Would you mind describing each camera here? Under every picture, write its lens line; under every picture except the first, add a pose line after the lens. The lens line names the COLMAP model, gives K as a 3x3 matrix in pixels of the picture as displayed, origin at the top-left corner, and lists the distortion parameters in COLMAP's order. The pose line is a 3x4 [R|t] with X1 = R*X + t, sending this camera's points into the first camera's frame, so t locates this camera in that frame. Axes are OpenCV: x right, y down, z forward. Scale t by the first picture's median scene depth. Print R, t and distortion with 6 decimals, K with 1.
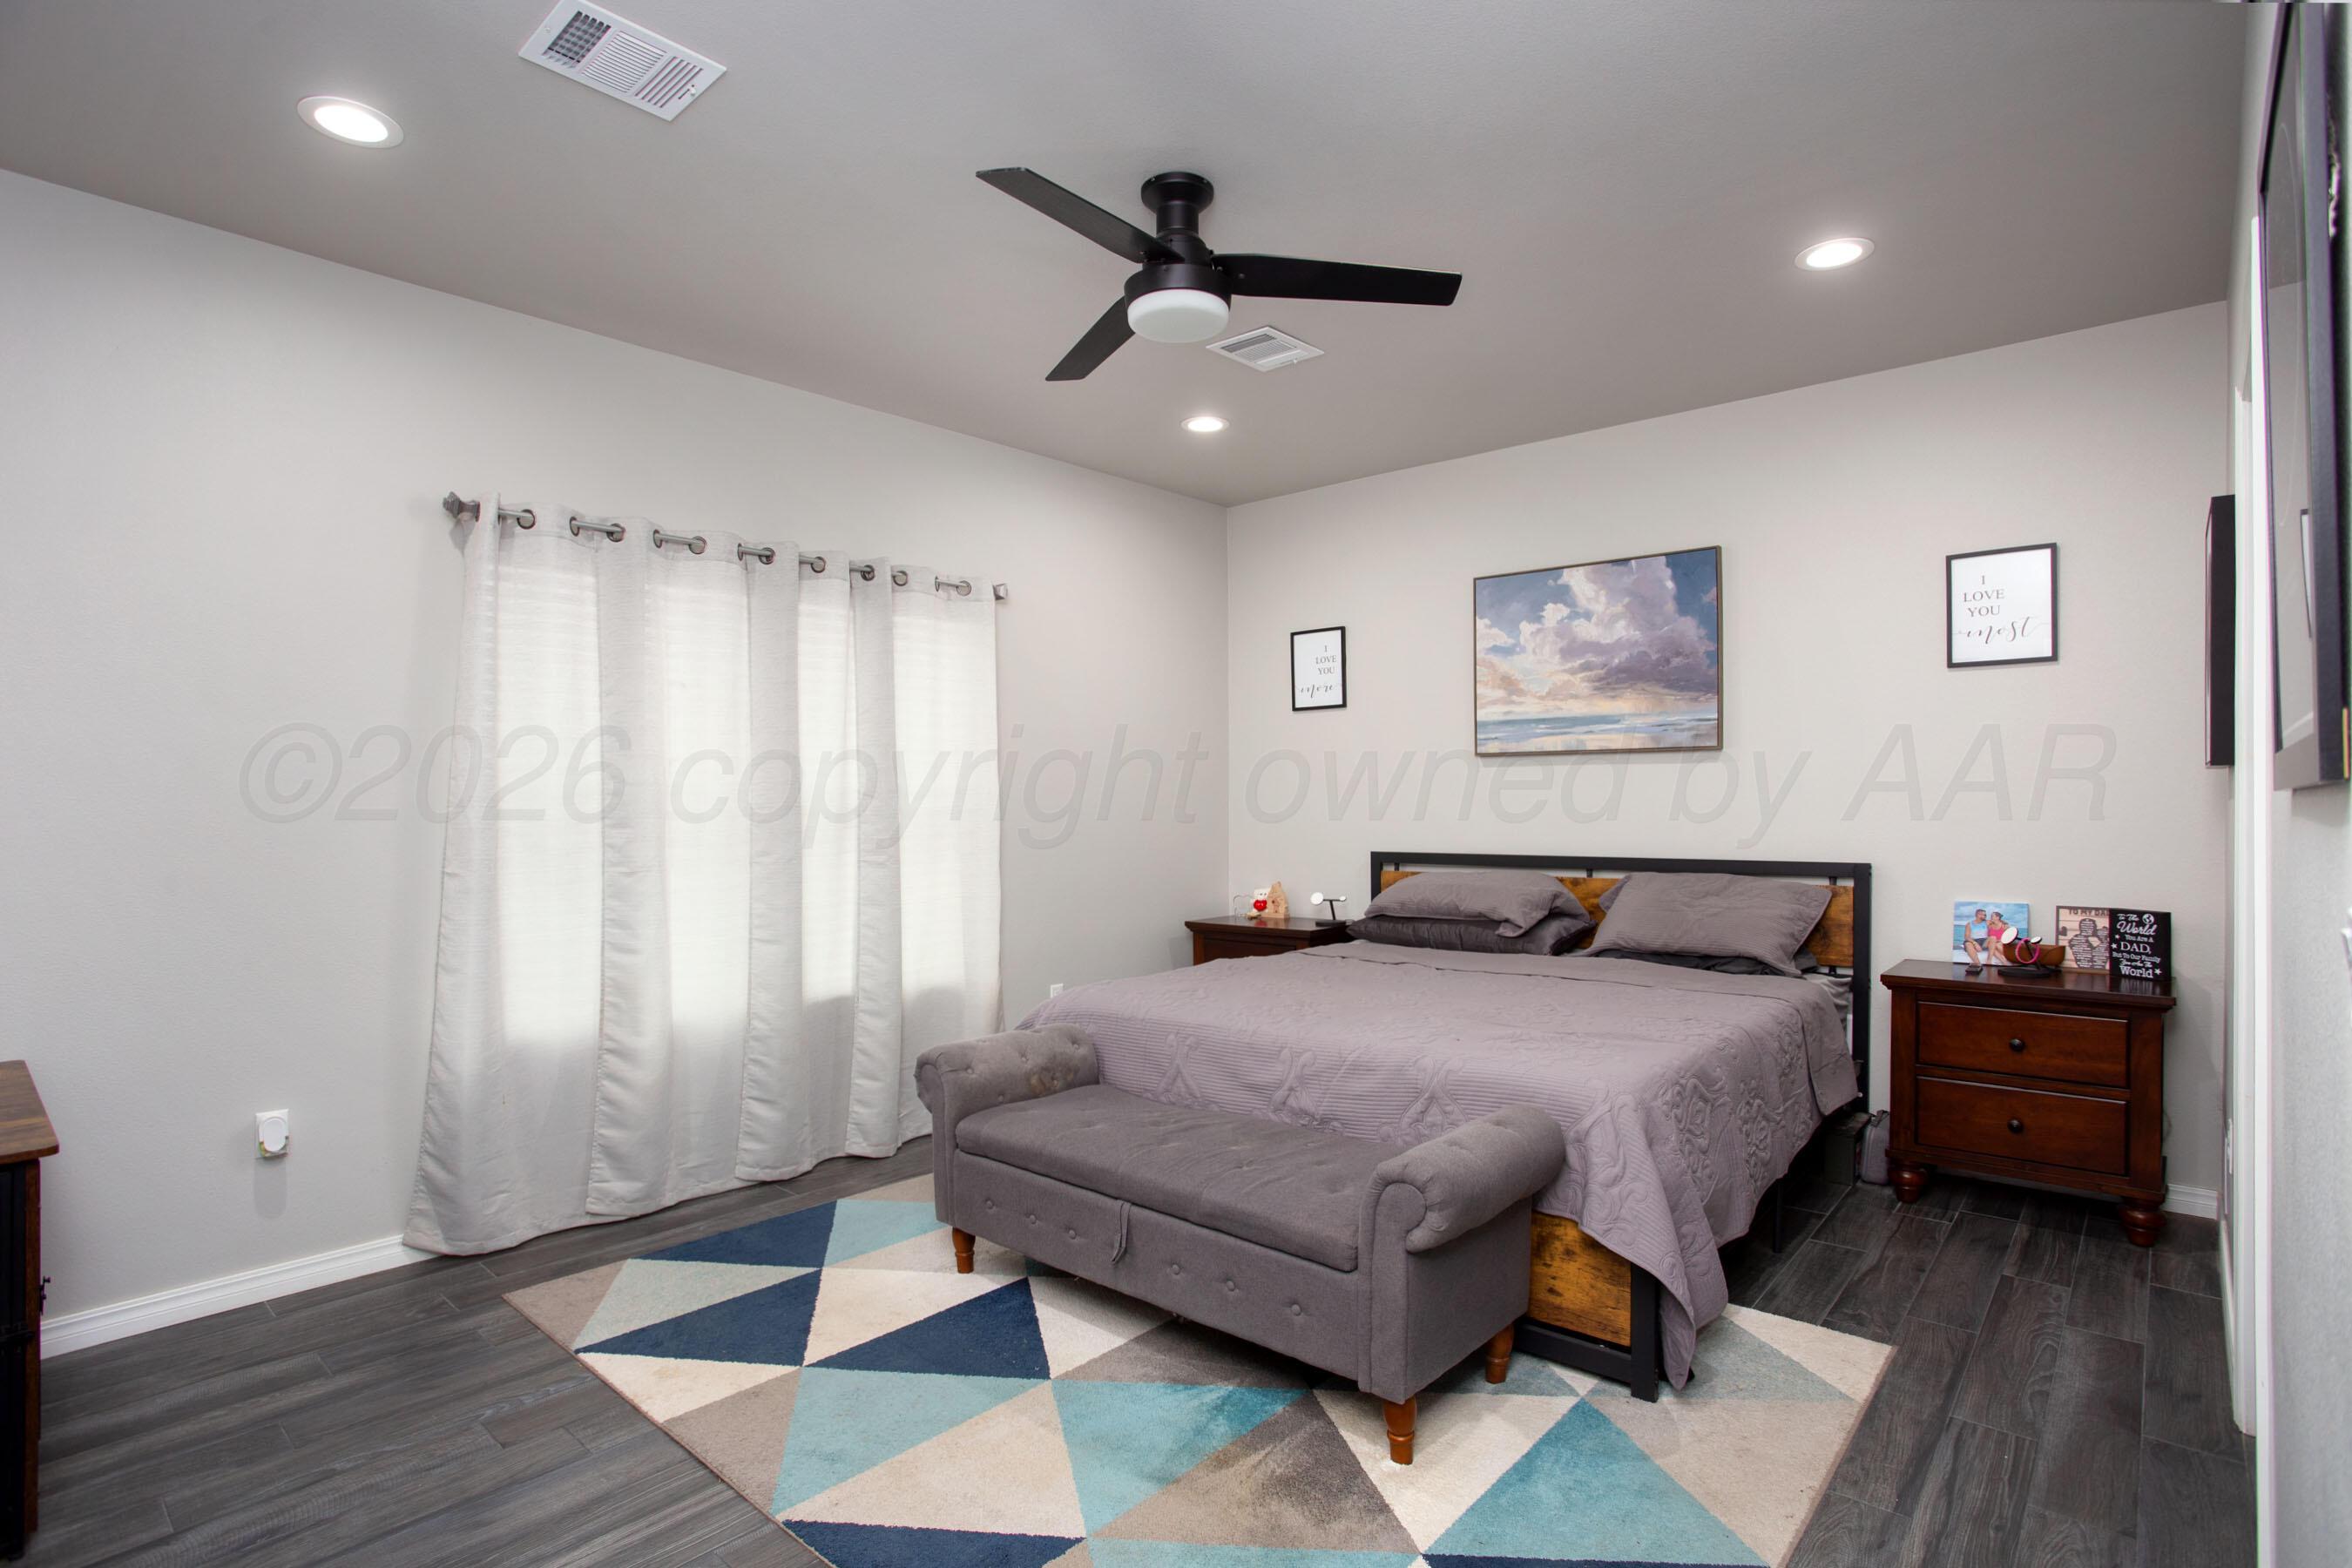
lens RADIAL K [[1185.7, 0, 1183.0], [0, 1185.7, 796.3], [0, 0, 1]] dist [-0.076950, 0.033529]
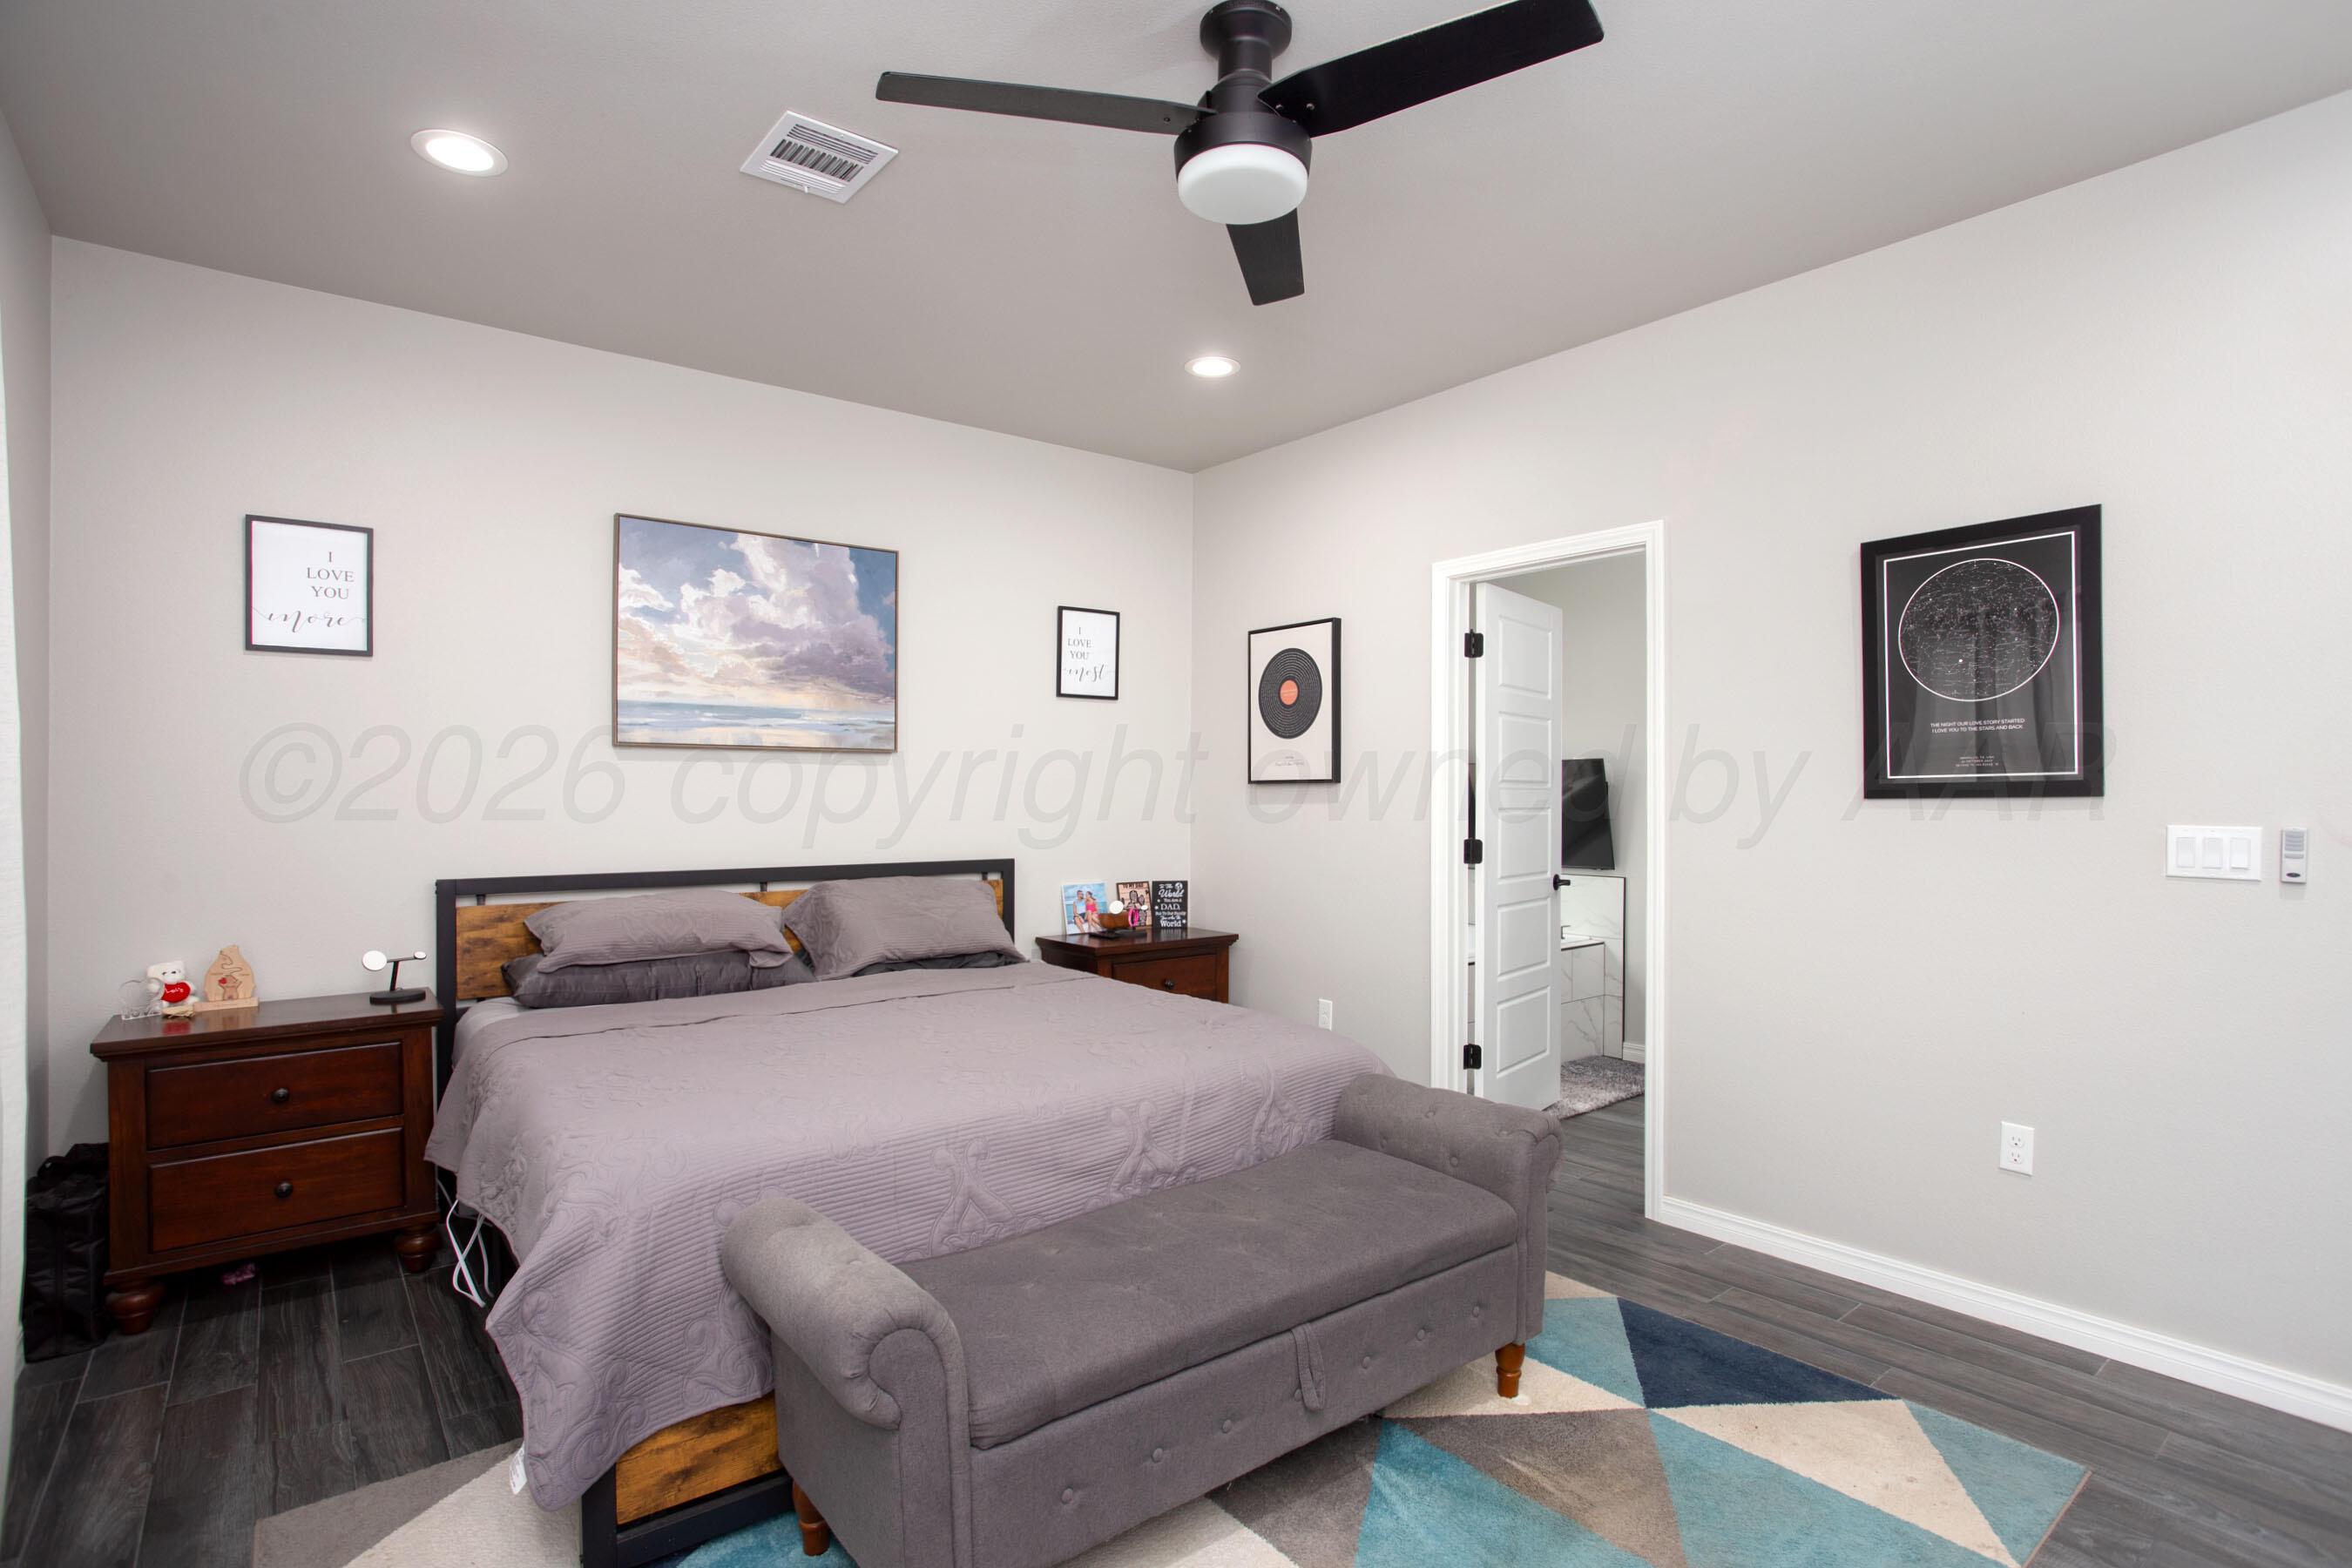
lens RADIAL K [[1185.7, 0, 1183.0], [0, 1185.7, 796.3], [0, 0, 1]] dist [-0.076950, 0.033529]
pose [[0.164460, 0.009306, 0.986340, -0.485469], [-0.002295, 0.999956, -0.009051, 0.005480], [-0.986381, -0.000776, 0.164474, 0.568616]]
